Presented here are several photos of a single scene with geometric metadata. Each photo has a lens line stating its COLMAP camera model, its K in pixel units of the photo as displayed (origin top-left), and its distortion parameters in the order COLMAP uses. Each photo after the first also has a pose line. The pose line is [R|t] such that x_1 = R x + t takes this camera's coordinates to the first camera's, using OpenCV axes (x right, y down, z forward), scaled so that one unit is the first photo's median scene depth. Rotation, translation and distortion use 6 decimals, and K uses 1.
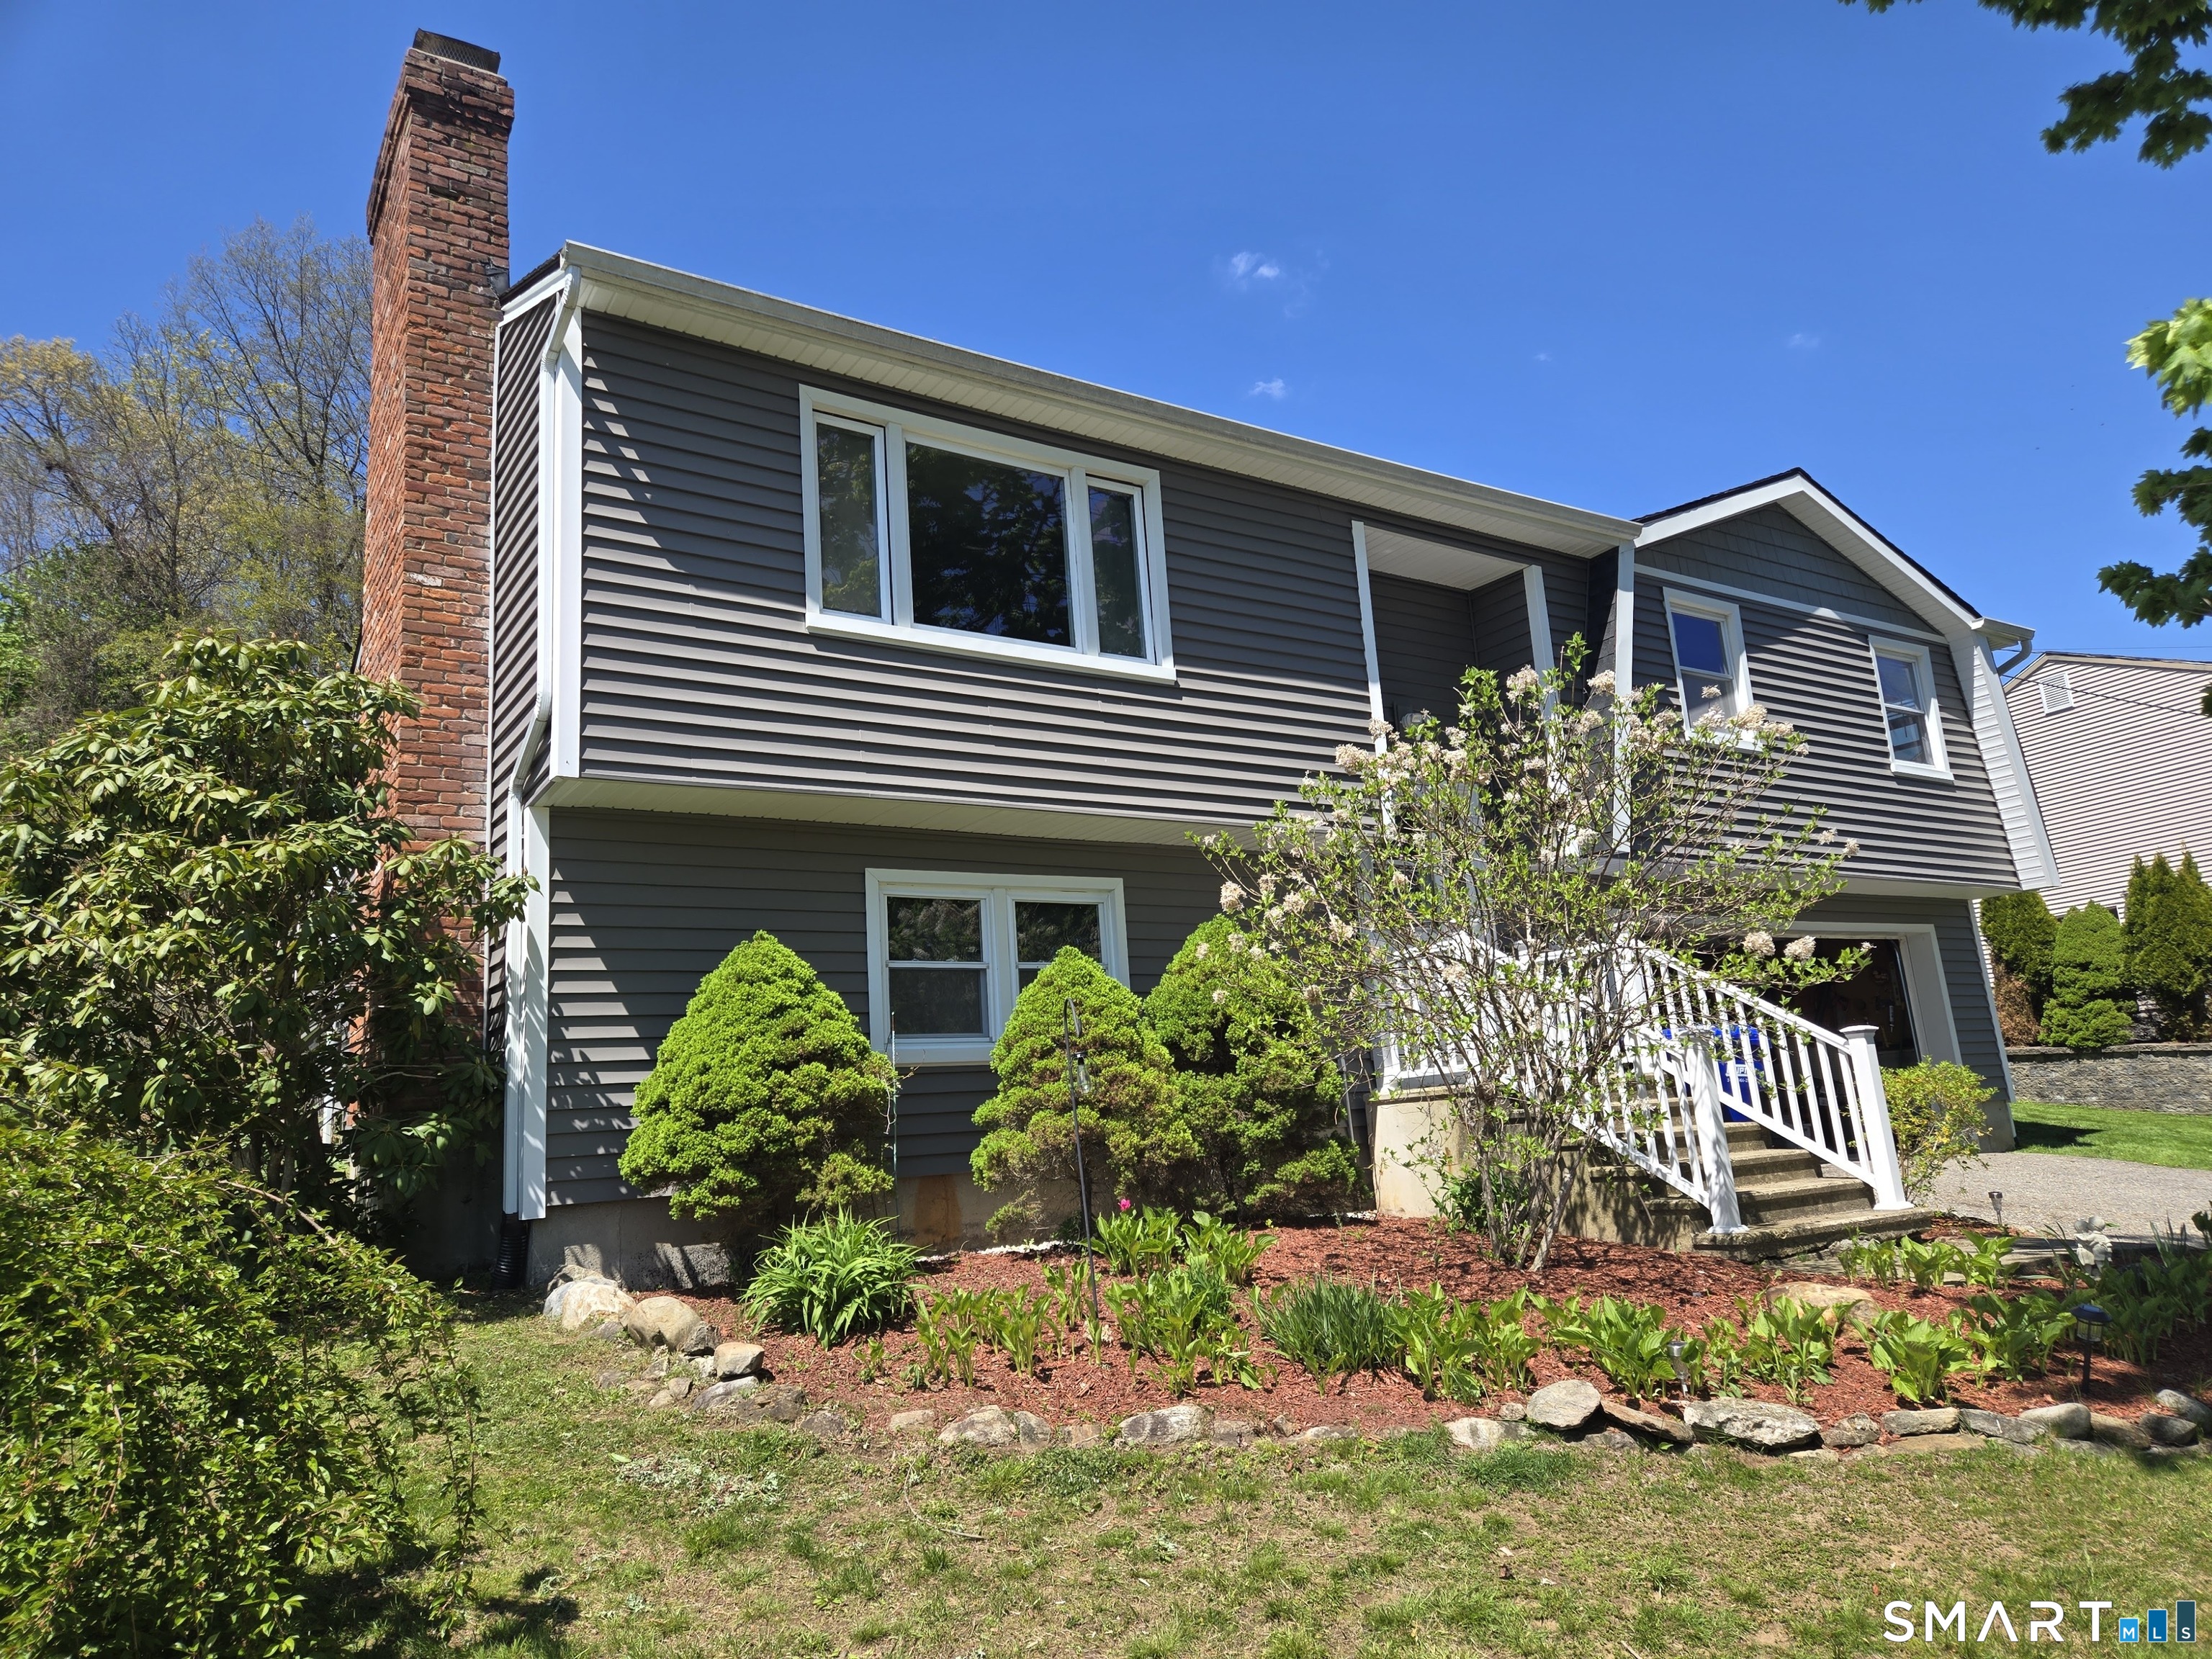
lens RADIAL K [[1474.5, 0, 1106.6], [0, 1474.5, 829.8], [0, 0, 1]] dist [0.080039, -0.061152]
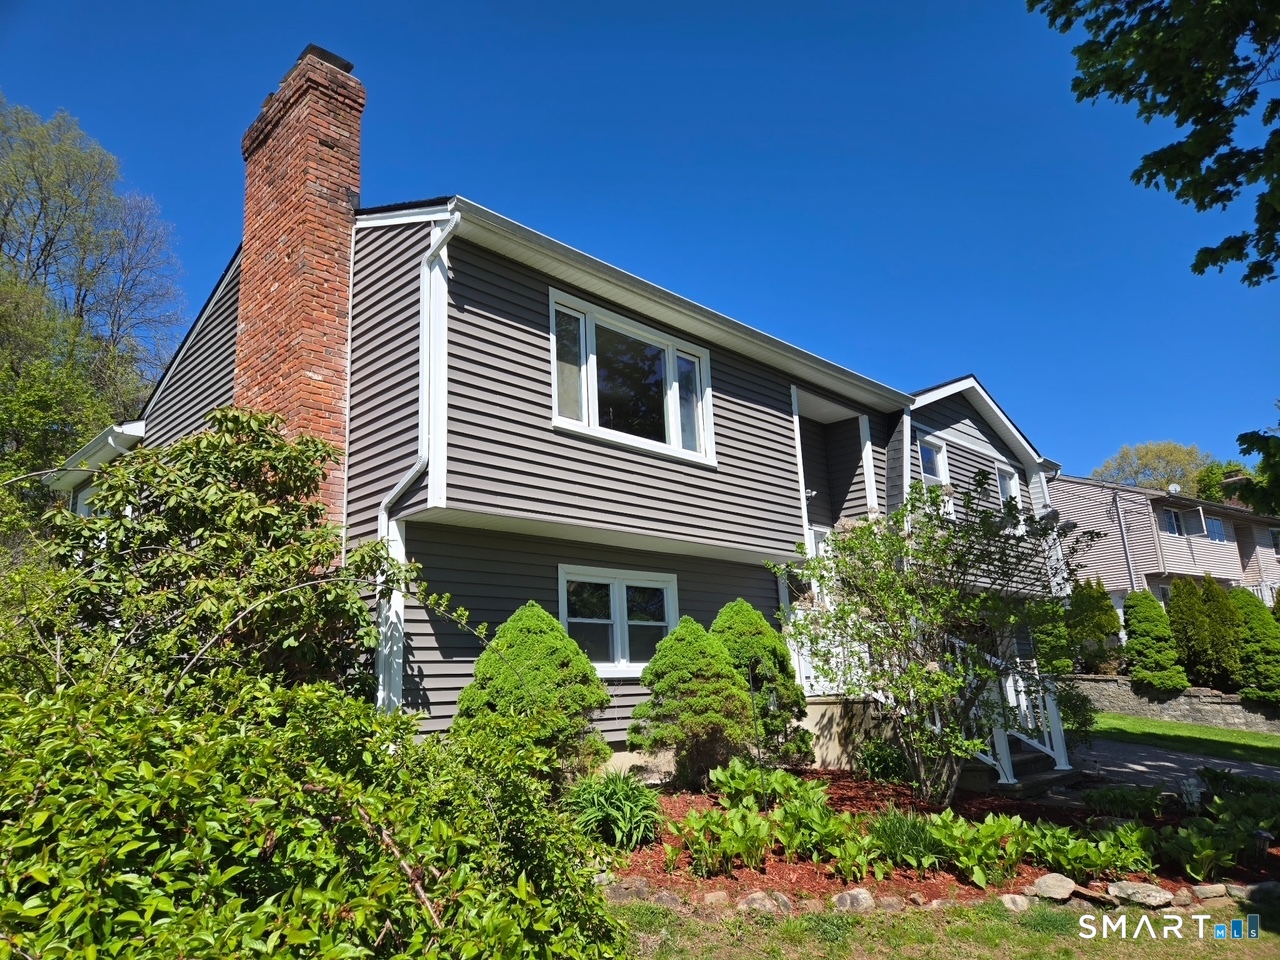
lens RADIAL K [[863.5, 0, 636.9], [0, 863.5, 486.8], [0, 0, 1]] dist [0.055756, -0.016092]
pose [[0.976414, 0.076550, 0.201881, -0.282801], [-0.068904, 0.996624, -0.044642, -0.025164], [-0.204617, 0.029679, 0.978392, -0.012066]]
